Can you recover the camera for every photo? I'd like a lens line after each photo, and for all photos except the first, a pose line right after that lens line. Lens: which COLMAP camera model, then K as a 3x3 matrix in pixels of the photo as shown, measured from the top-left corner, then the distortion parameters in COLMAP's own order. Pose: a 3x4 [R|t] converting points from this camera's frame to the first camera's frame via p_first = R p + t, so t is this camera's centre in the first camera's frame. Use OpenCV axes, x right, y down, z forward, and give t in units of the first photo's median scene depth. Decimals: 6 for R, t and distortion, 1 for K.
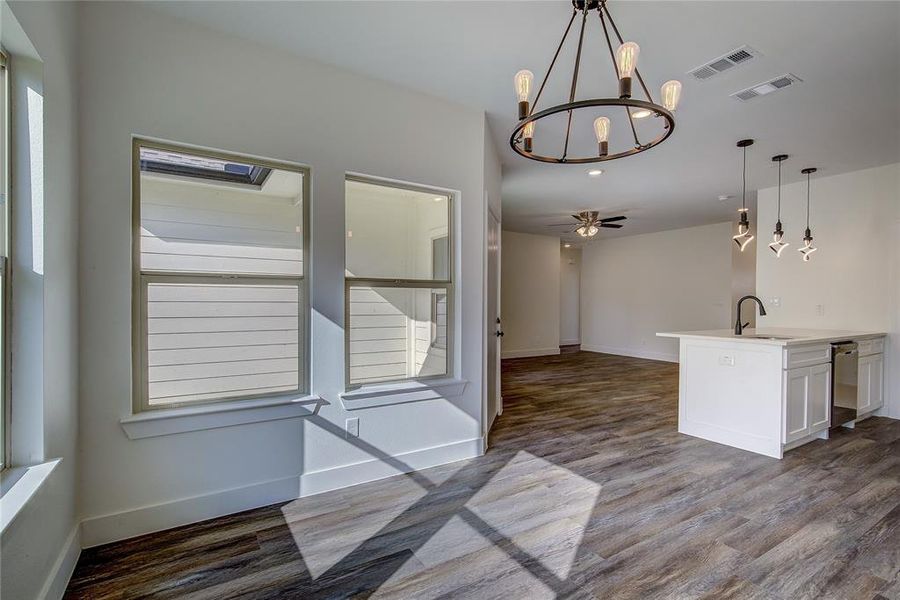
lens RADIAL K [[409.0, 0, 454.5], [0, 409.0, 302.7], [0, 0, 1]] dist [-0.000283, 0.001209]
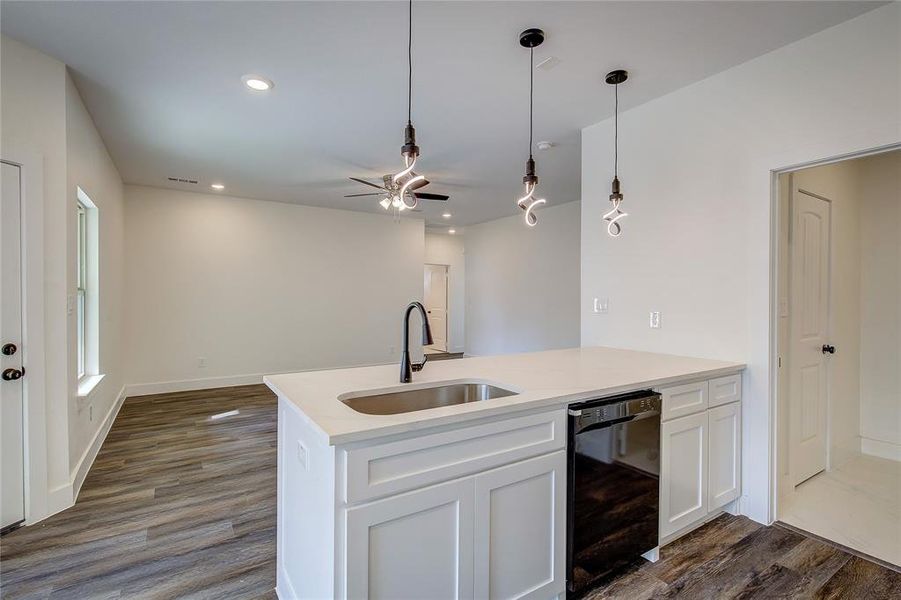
lens RADIAL K [[418.2, 0, 450.2], [0, 418.2, 299.4], [0, 0, 1]] dist [-0.001476, 0.000523]
pose [[0.999782, -0.003461, 0.020574, 0.652408], [0.003468, 0.999994, -0.000320, -0.015836], [-0.020573, 0.000391, 0.999788, 0.451072]]
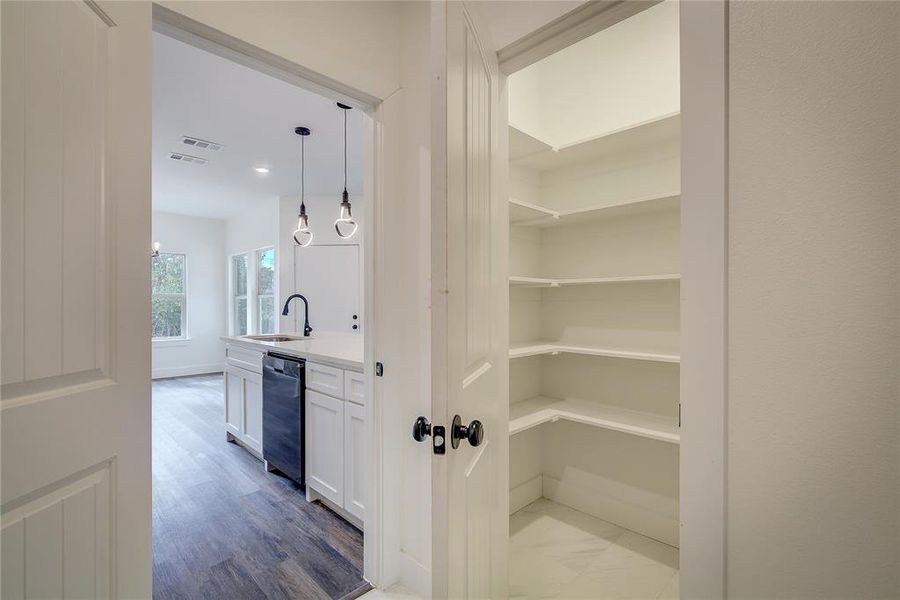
lens RADIAL K [[414.3, 0, 446.4], [0, 414.3, 304.0], [0, 0, 1]] dist [0.000186, 0.000345]
pose [[0.241987, -0.004963, -0.970267, 7.006687], [-0.003871, 0.999974, -0.006081, 0.181103], [0.970272, 0.005227, 0.241962, 4.312222]]
